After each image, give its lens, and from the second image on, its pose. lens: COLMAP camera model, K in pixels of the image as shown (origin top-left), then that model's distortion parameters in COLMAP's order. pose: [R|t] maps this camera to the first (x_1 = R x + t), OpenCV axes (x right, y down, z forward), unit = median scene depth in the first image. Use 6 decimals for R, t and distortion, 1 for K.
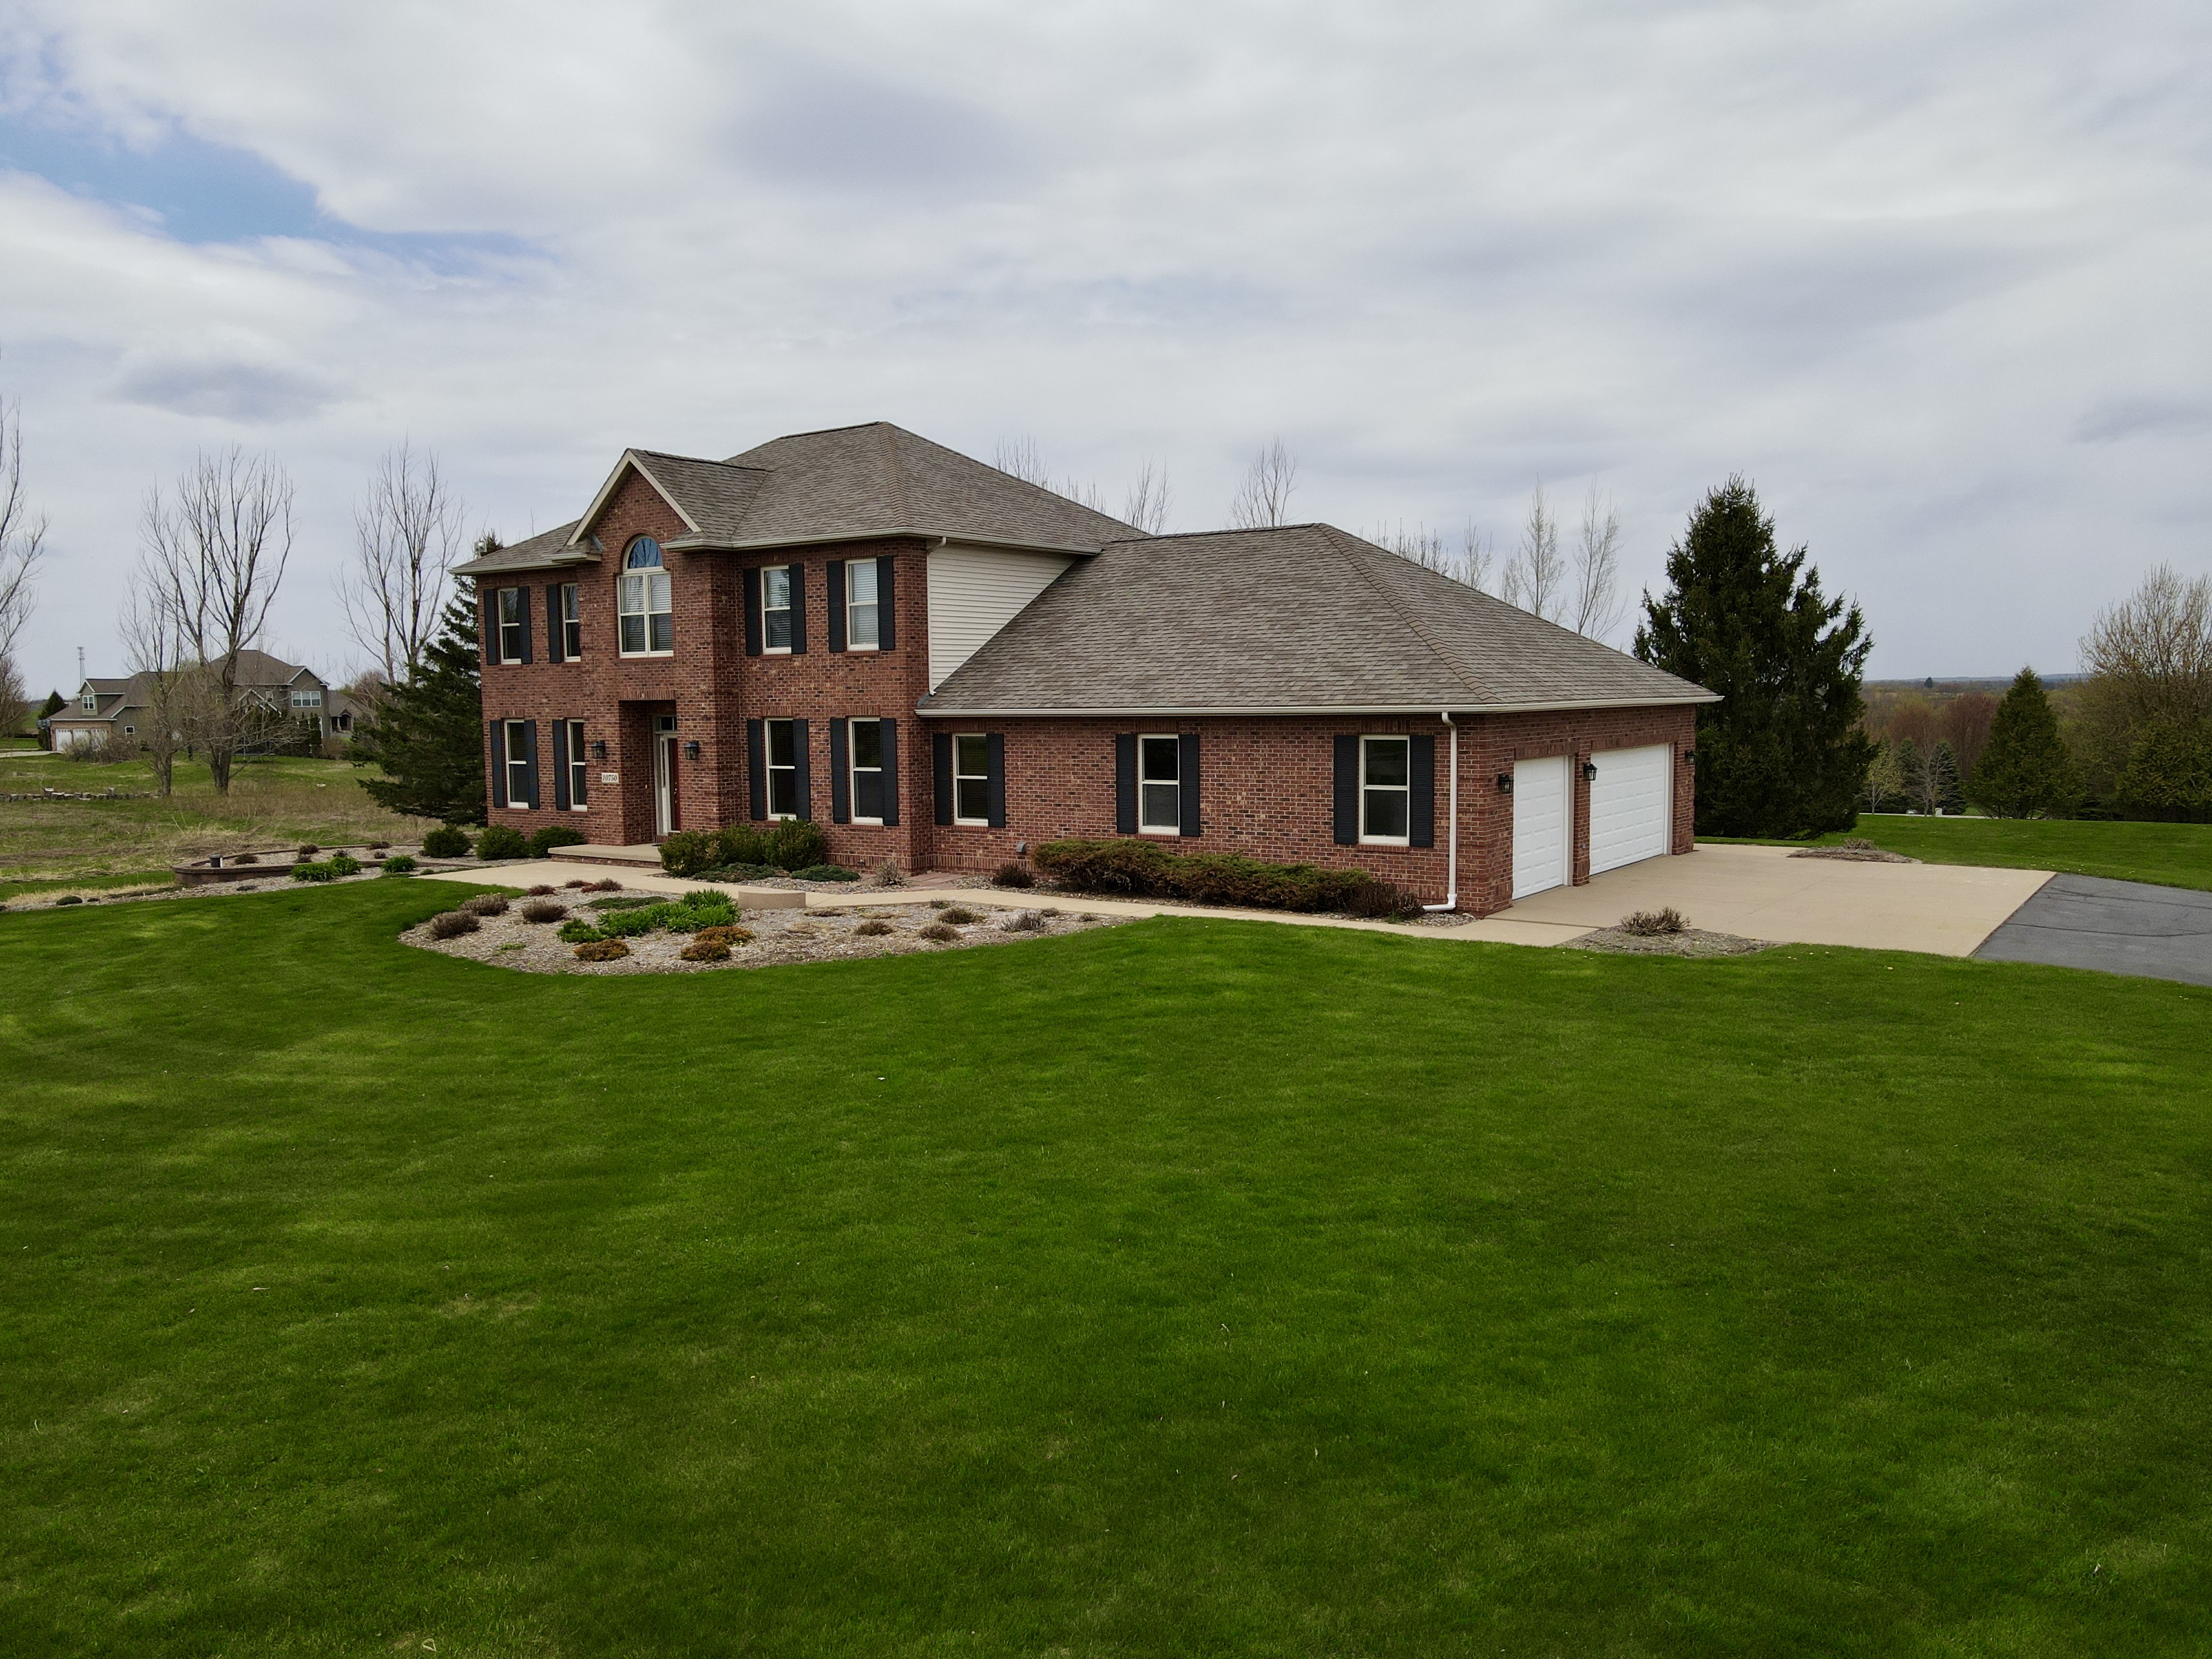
lens RADIAL K [[1624.5, 0, 1102.2], [0, 1624.5, 824.3], [0, 0, 1]] dist [0.011221, 0.008232]
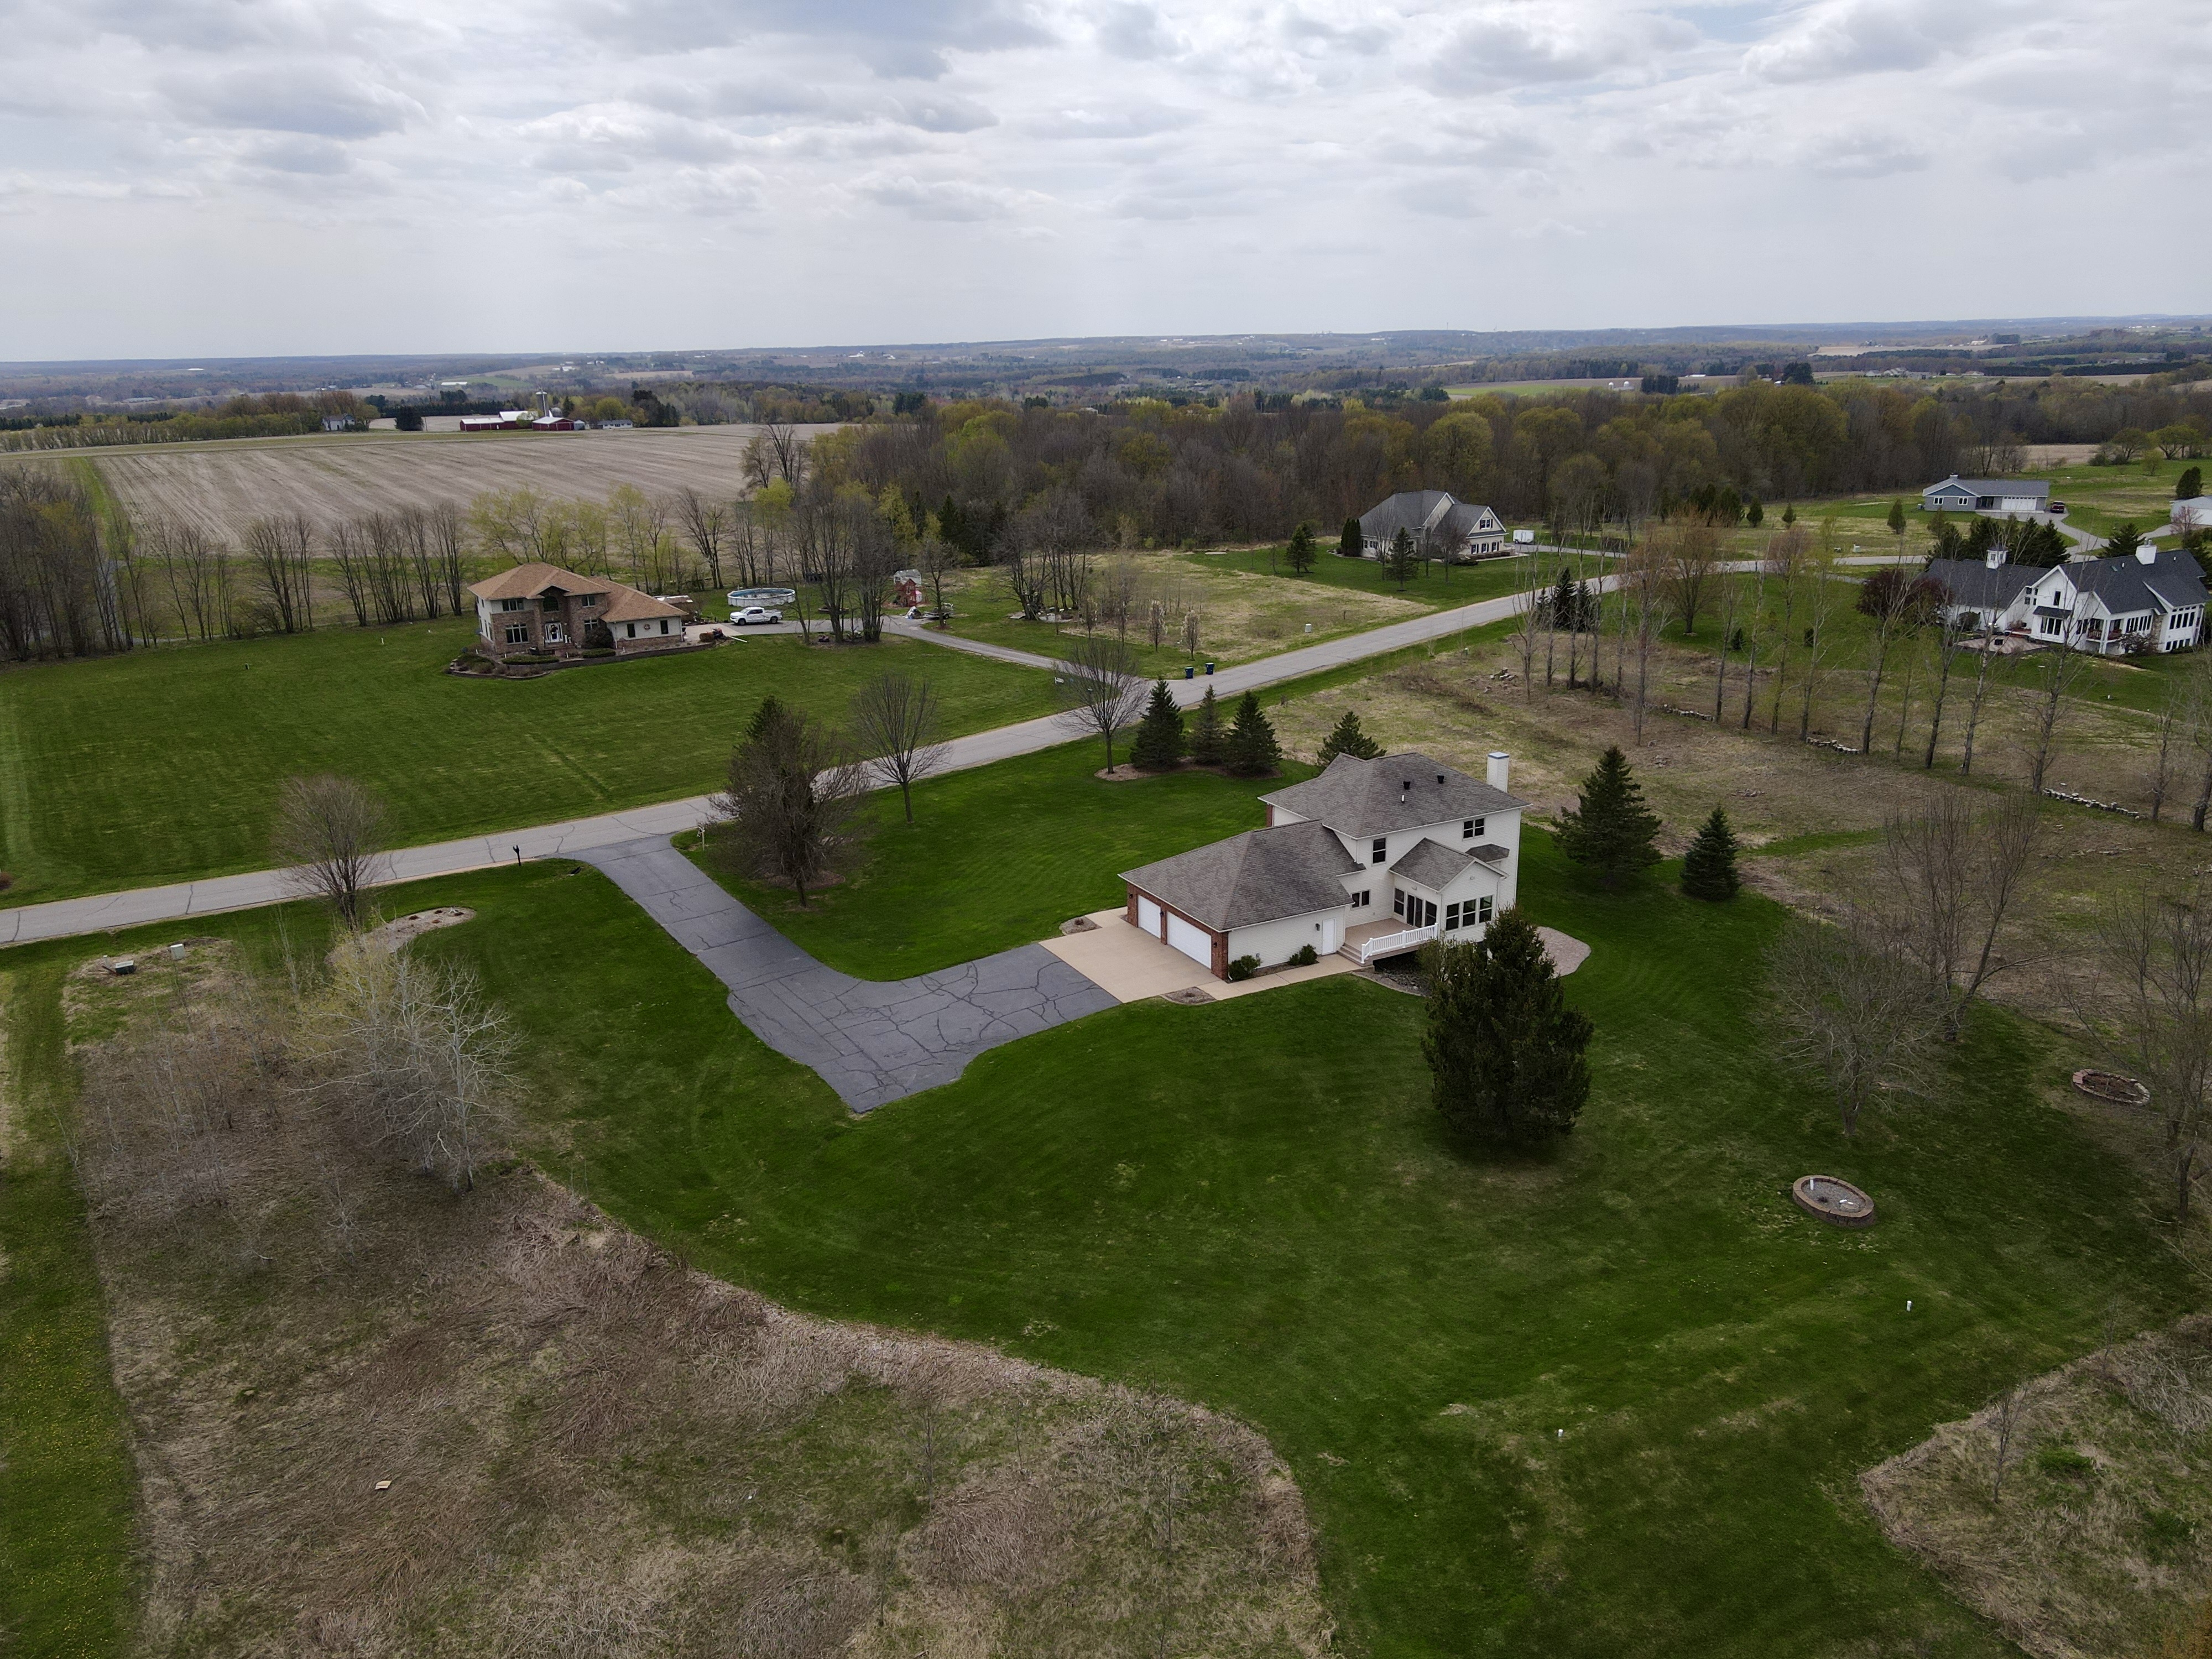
lens RADIAL K [[1624.5, 0, 1118.3], [0, 1624.5, 835.5], [0, 0, 1]] dist [0.011221, 0.008232]
pose [[-0.431911, 0.281159, -0.856973, 2.938548], [-0.050085, 0.941226, 0.334043, -1.212068], [0.900525, 0.187198, -0.392444, 2.007023]]
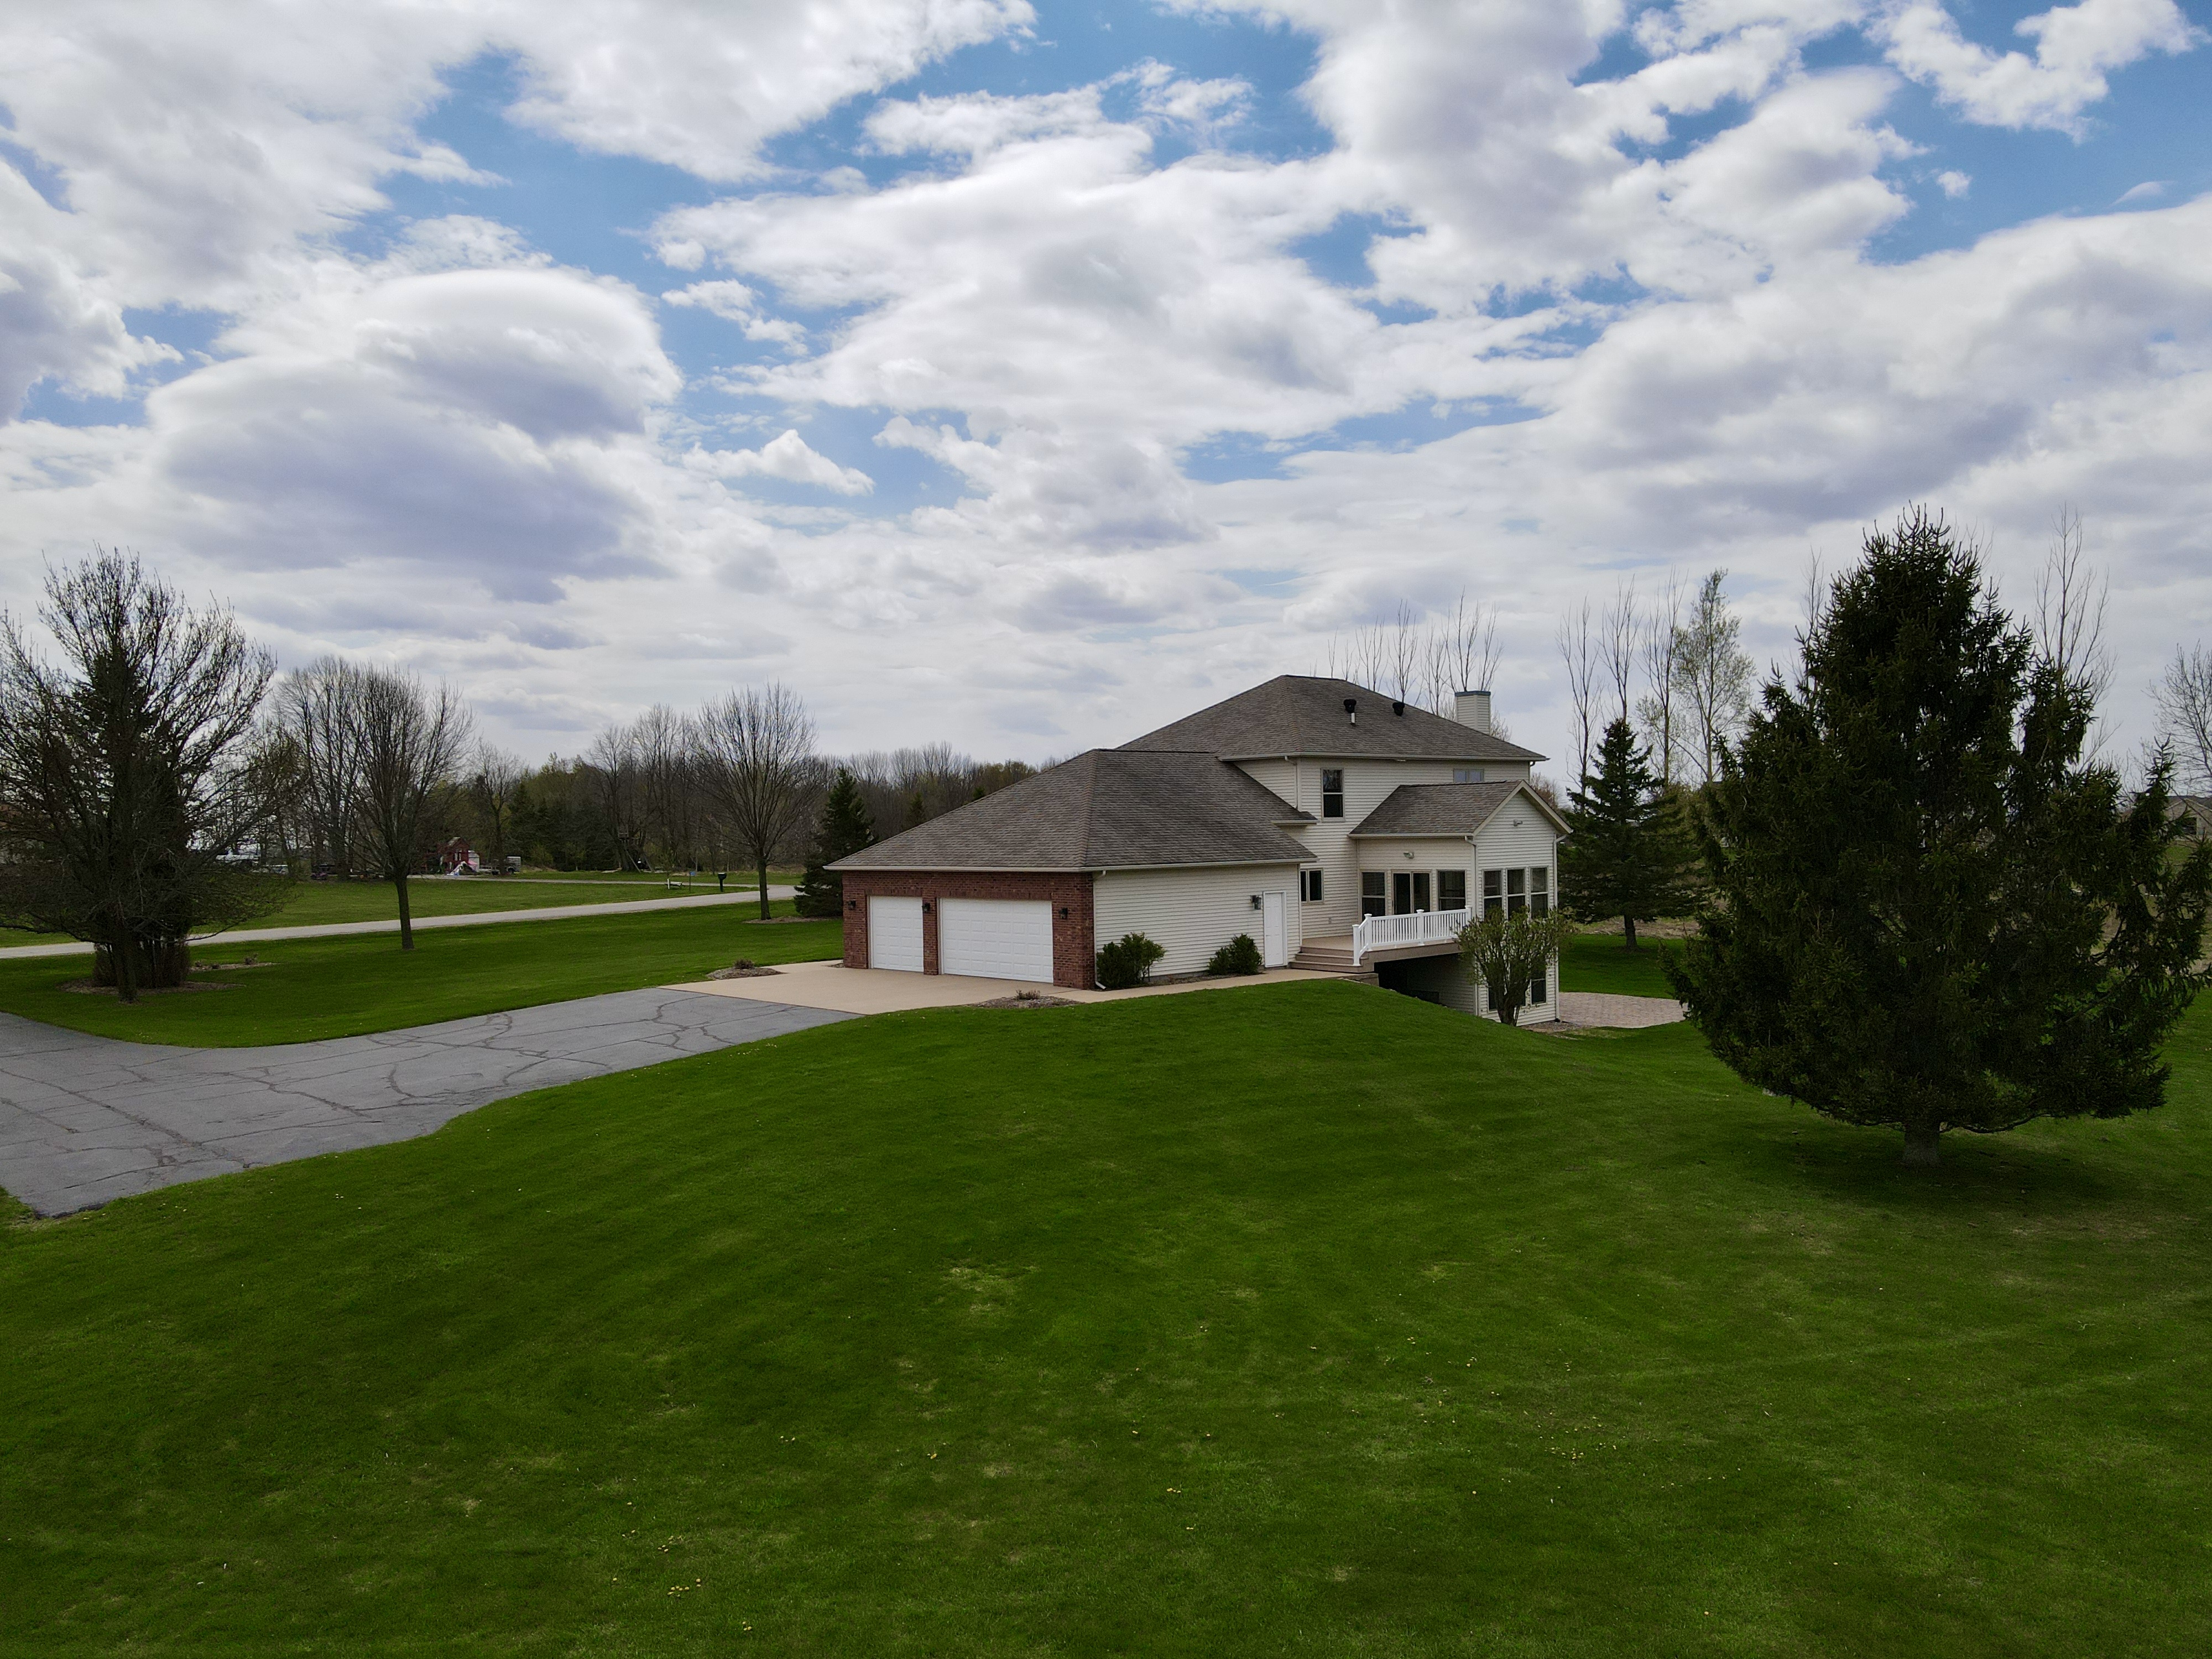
lens RADIAL K [[1624.5, 0, 1108.3], [0, 1624.5, 839.2], [0, 0, 1]] dist [0.011221, 0.008232]
pose [[-0.208483, 0.022966, -0.977756, 1.686849], [-0.053756, 0.997944, 0.034902, -0.152724], [0.976548, 0.059837, -0.206820, 1.350292]]
